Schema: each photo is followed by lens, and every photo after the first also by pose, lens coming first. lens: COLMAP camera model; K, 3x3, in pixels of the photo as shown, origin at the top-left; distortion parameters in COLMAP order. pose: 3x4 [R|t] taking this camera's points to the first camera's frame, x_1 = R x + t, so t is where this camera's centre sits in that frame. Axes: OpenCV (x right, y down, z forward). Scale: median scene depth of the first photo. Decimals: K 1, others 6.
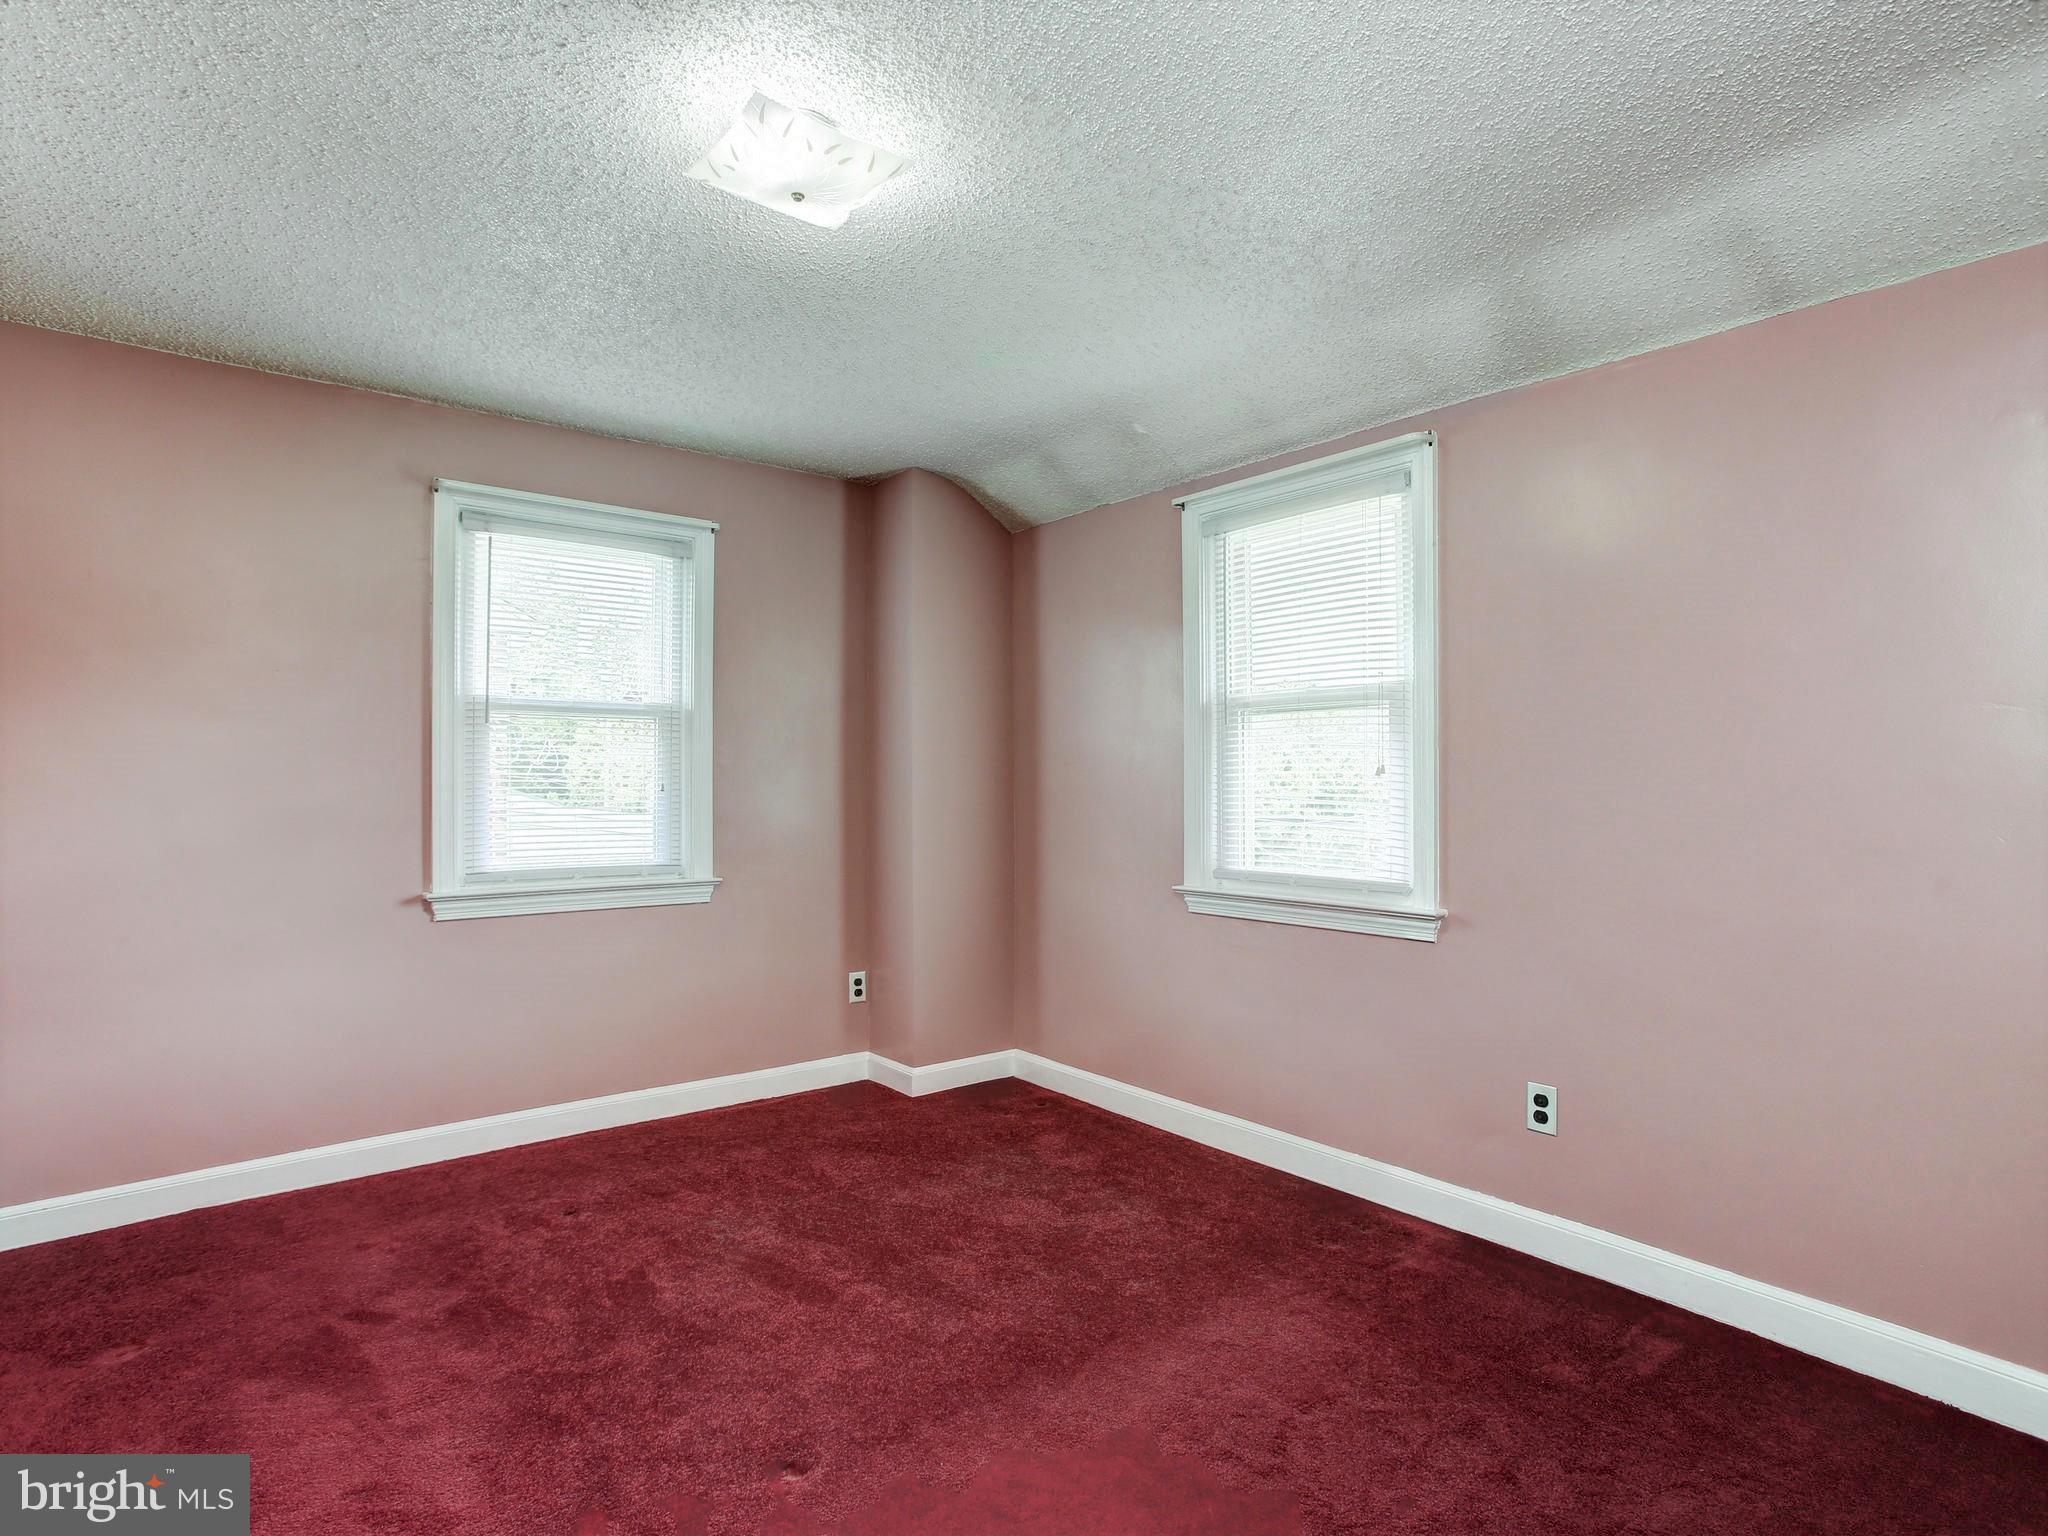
lens RADIAL K [[1068.9, 0, 1033.4], [0, 1068.9, 762.9], [0, 0, 1]] dist [-0.060143, 0.034422]
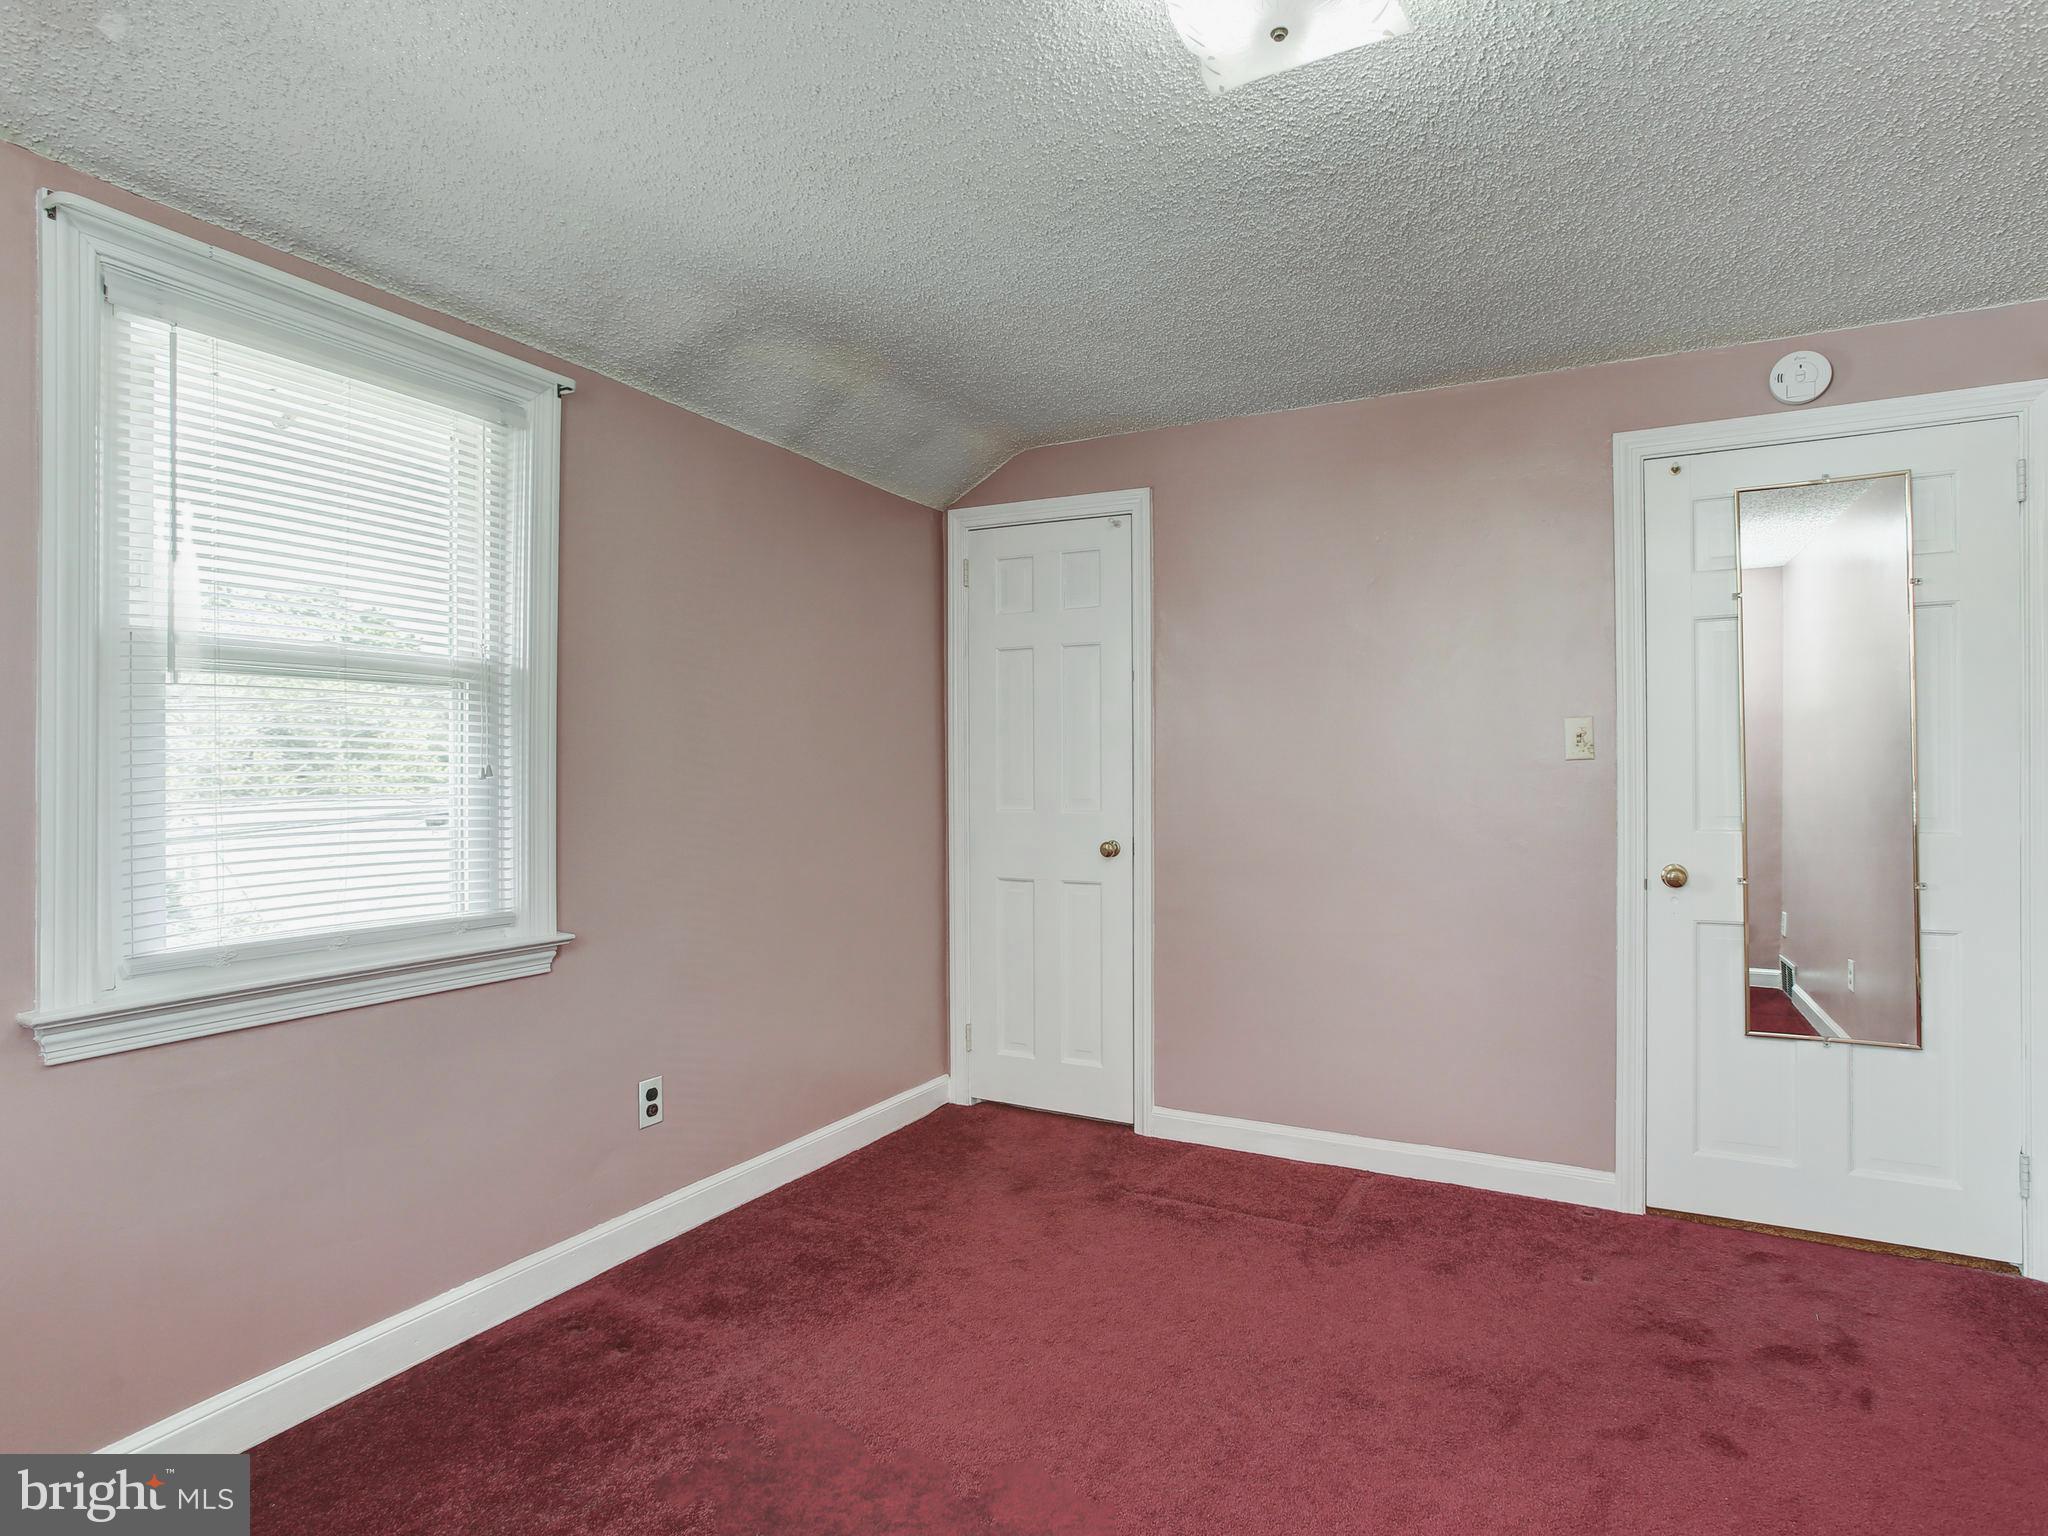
lens RADIAL K [[1068.9, 0, 1033.4], [0, 1068.9, 762.9], [0, 0, 1]] dist [-0.060143, 0.034422]
pose [[-0.376644, 0.009799, 0.926306, -0.563170], [-0.012605, 0.999797, -0.015702, 0.007917], [-0.926272, -0.017590, -0.376445, 0.958069]]
